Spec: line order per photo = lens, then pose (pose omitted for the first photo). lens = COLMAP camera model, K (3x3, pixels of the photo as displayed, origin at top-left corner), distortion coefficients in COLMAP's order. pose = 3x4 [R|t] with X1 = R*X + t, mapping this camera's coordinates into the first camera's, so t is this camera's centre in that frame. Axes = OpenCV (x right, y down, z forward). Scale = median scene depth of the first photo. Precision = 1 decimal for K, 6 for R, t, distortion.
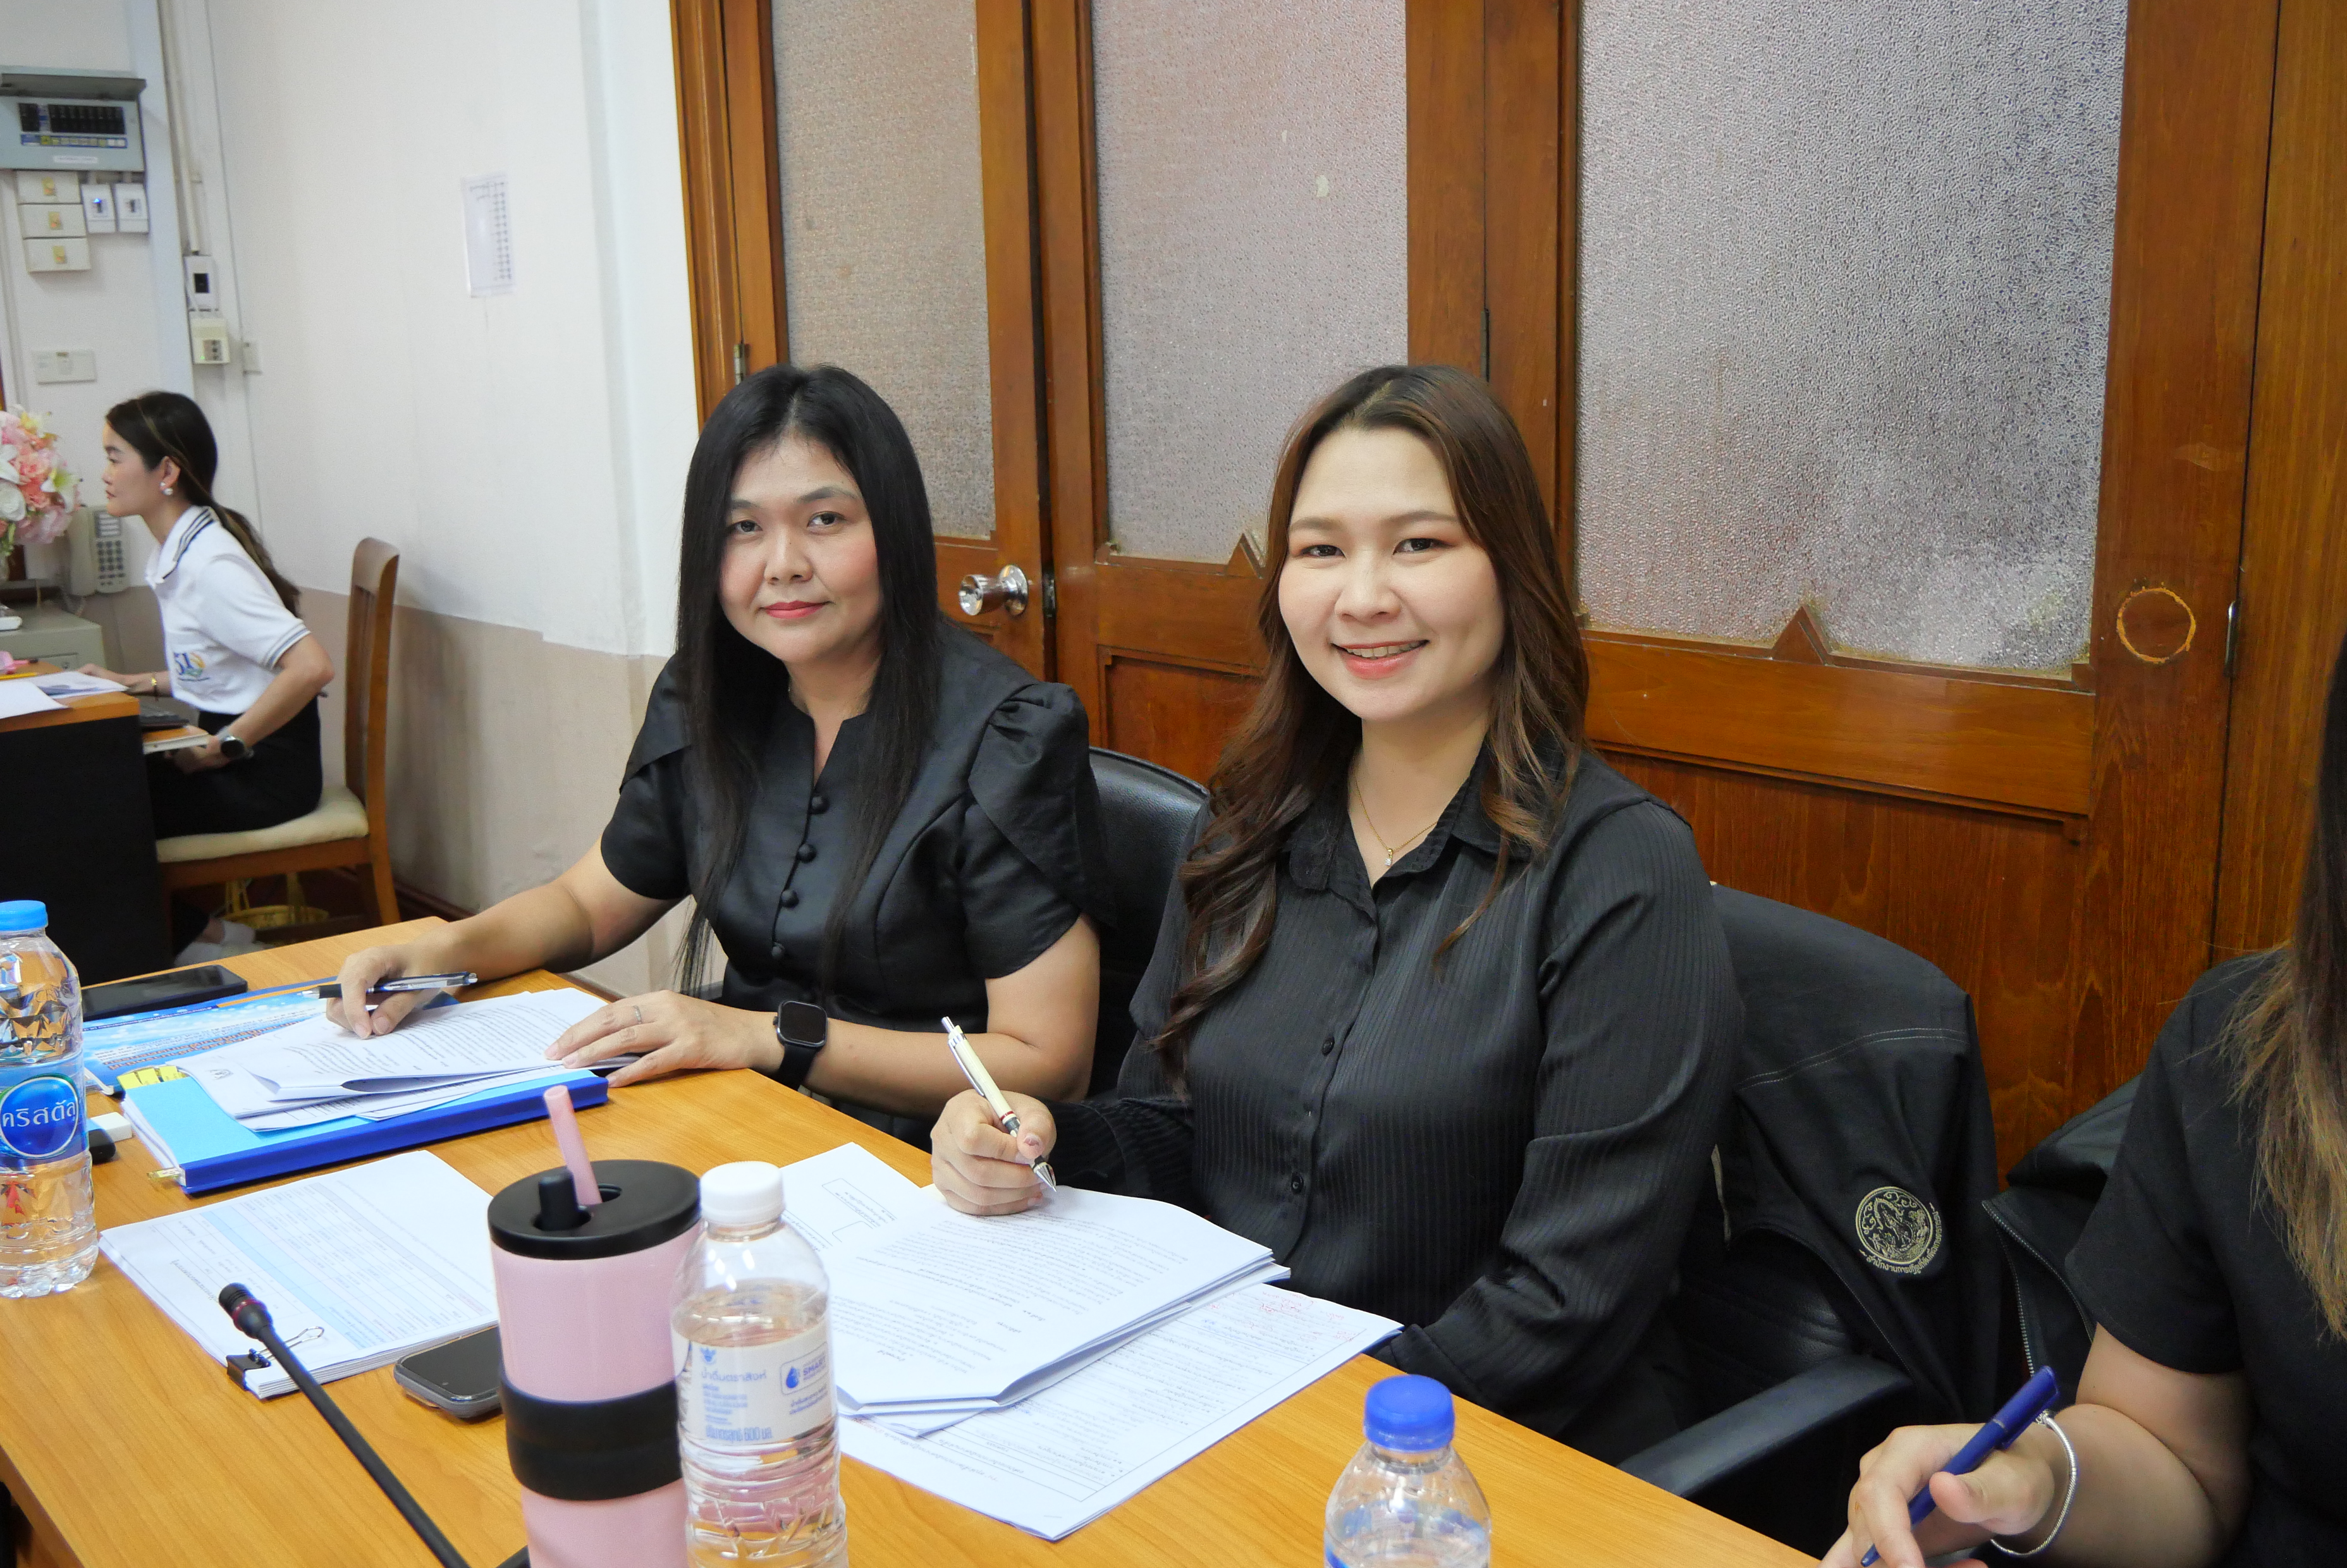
lens RADIAL K [[2149.0, 0, 1135.9], [0, 2149.0, 760.4], [0, 0, 1]] dist [-0.007439, 0.000000]
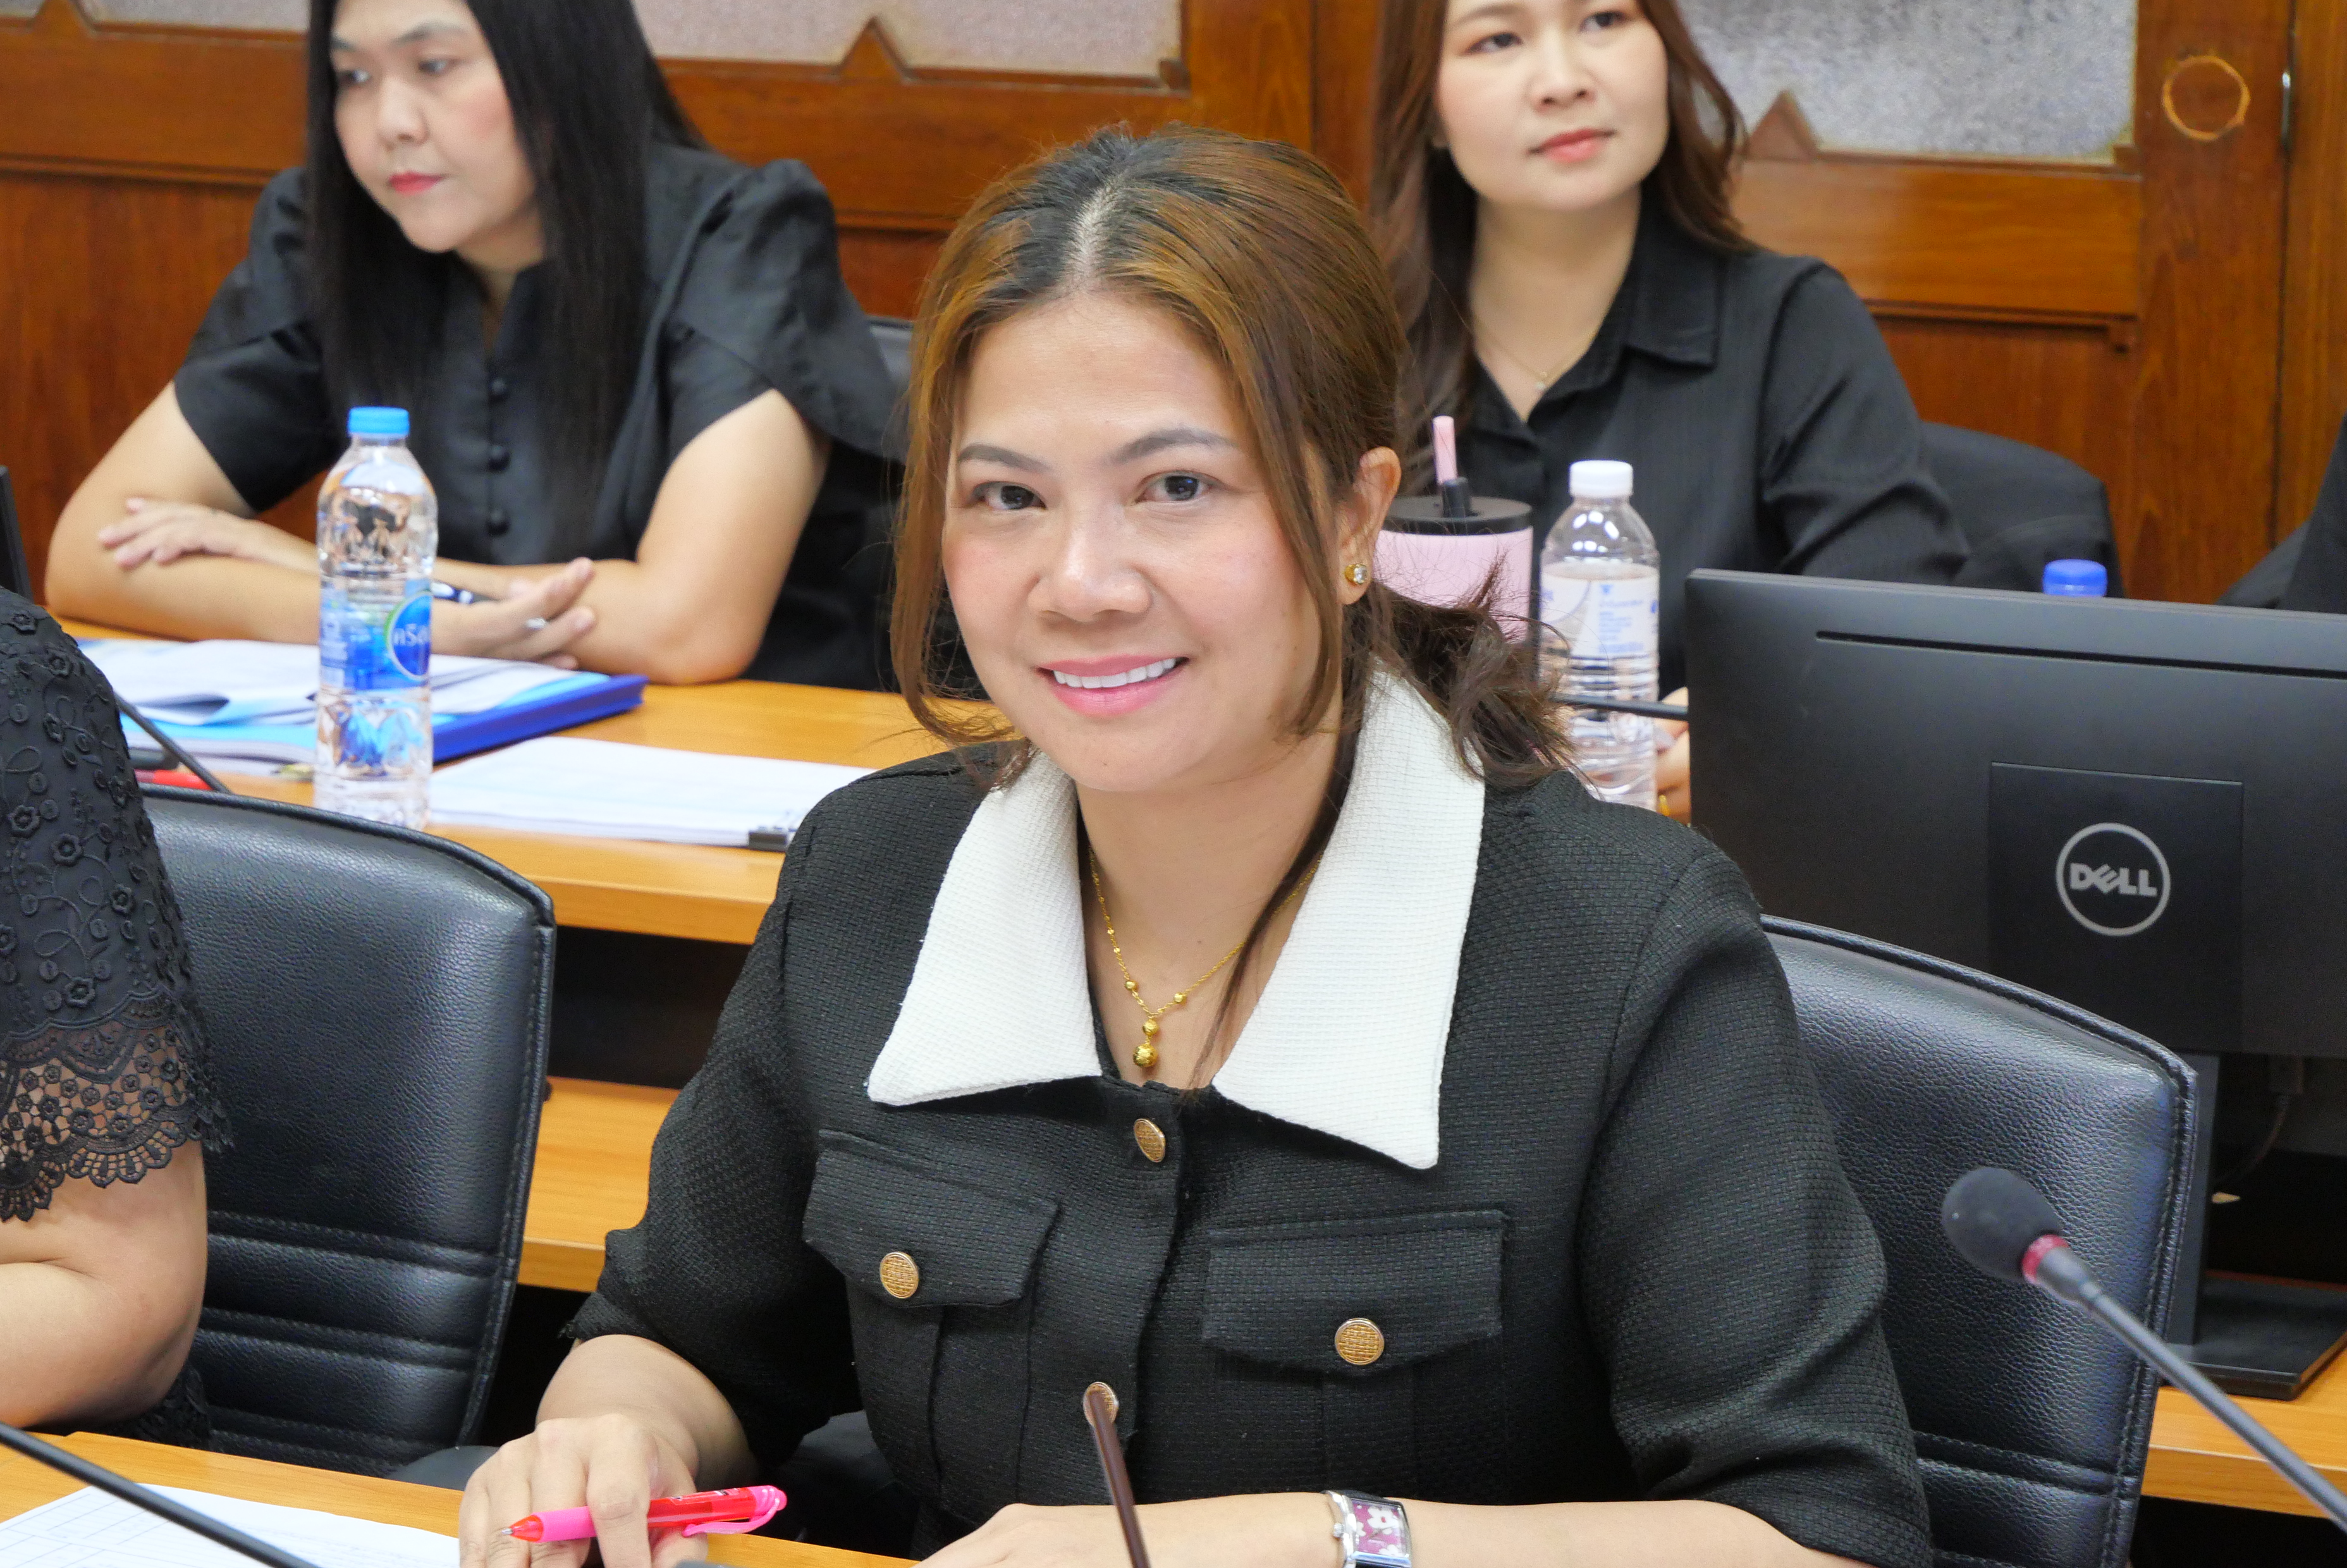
lens RADIAL K [[6764.5, 0, 1157.9], [0, 6764.5, 787.1], [0, 0, 1]] dist [-0.035264, 0.000000]
pose [[0.892504, -0.066659, 0.446087, -1.220941], [0.062602, 0.997754, 0.023845, 0.132879], [-0.446674, 0.006644, 0.894672, -1.367479]]
